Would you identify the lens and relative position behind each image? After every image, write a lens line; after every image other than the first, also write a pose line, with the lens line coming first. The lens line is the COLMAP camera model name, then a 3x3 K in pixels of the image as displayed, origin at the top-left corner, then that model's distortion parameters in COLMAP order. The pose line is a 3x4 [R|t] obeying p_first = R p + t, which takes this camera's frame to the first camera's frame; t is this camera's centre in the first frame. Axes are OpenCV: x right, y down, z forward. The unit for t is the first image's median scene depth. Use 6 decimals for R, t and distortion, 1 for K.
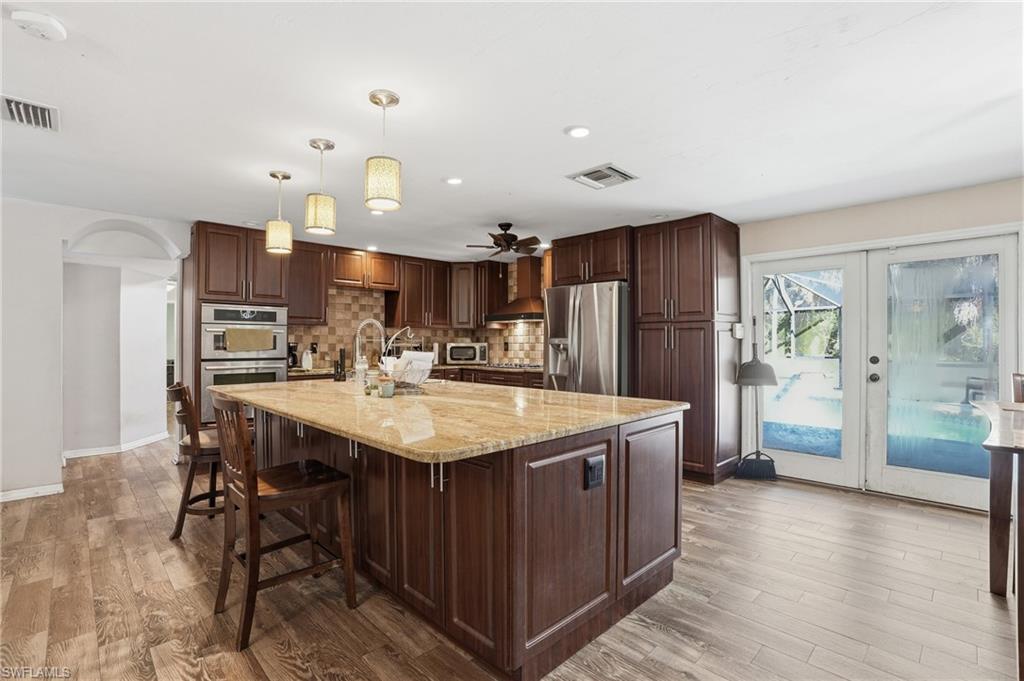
lens RADIAL K [[479.5, 0, 512.9], [0, 479.5, 342.0], [0, 0, 1]] dist [-0.038076, 0.005230]
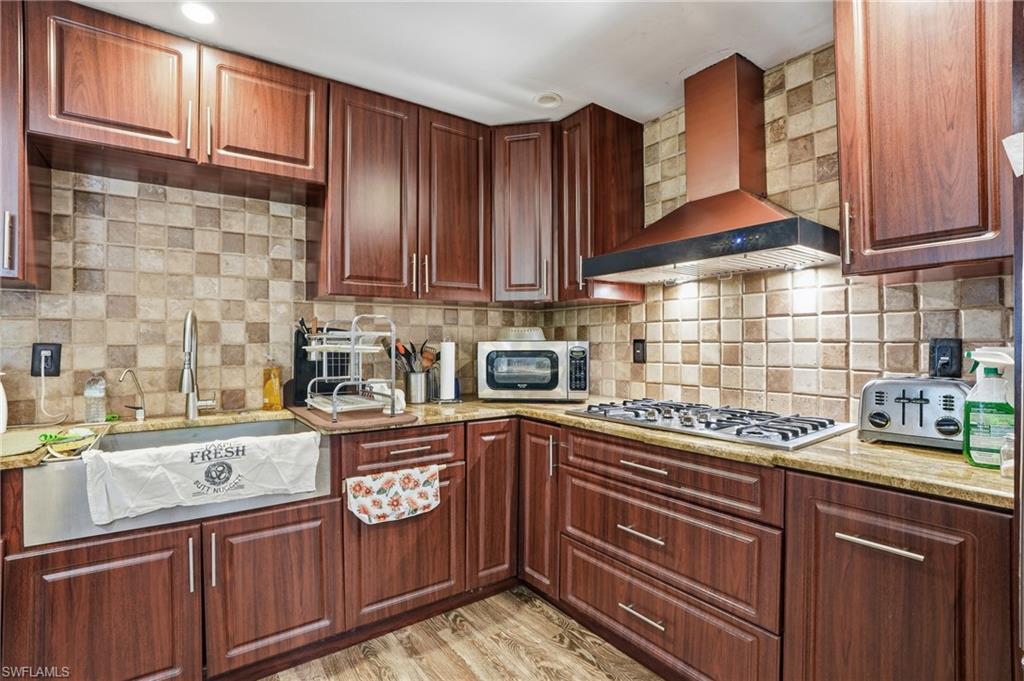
lens RADIAL K [[479.5, 0, 521.3], [0, 479.5, 341.6], [0, 0, 1]] dist [-0.038076, 0.005230]
pose [[0.991056, -0.001654, -0.133435, -0.074061], [0.002645, 0.999970, 0.007246, -0.000641], [0.133419, -0.007534, 0.991031, 0.844756]]
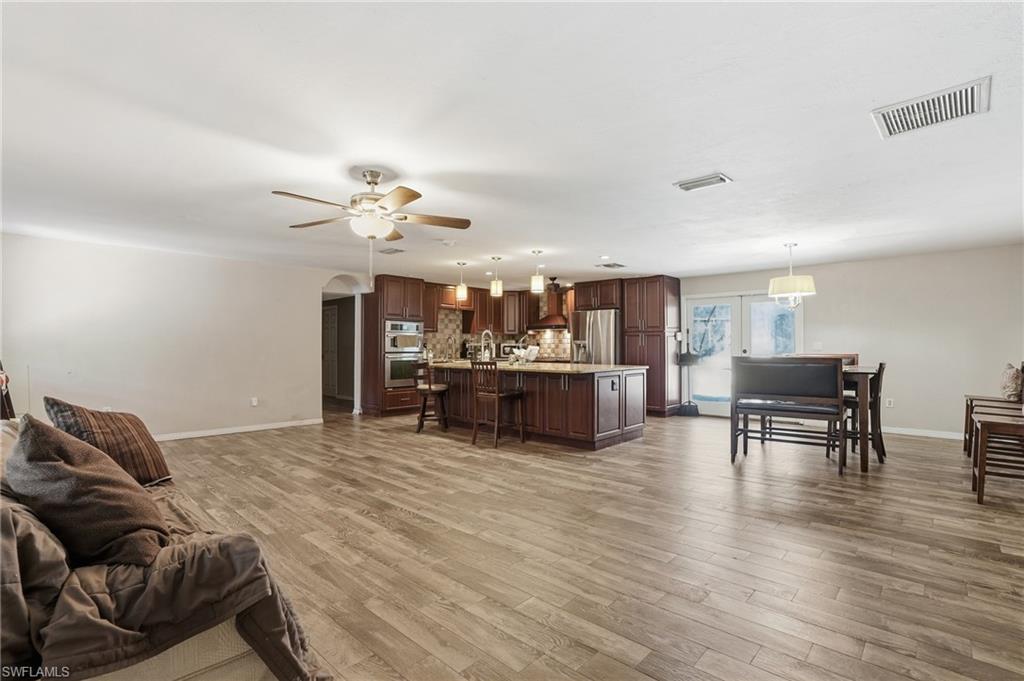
lens RADIAL K [[479.5, 0, 511.4], [0, 479.5, 339.2], [0, 0, 1]] dist [-0.038076, 0.005230]
pose [[0.999162, 0.000566, 0.040921, -0.220362], [-0.000088, 0.999932, -0.011683, 0.008057], [-0.040925, 0.011670, 0.999094, -0.721063]]
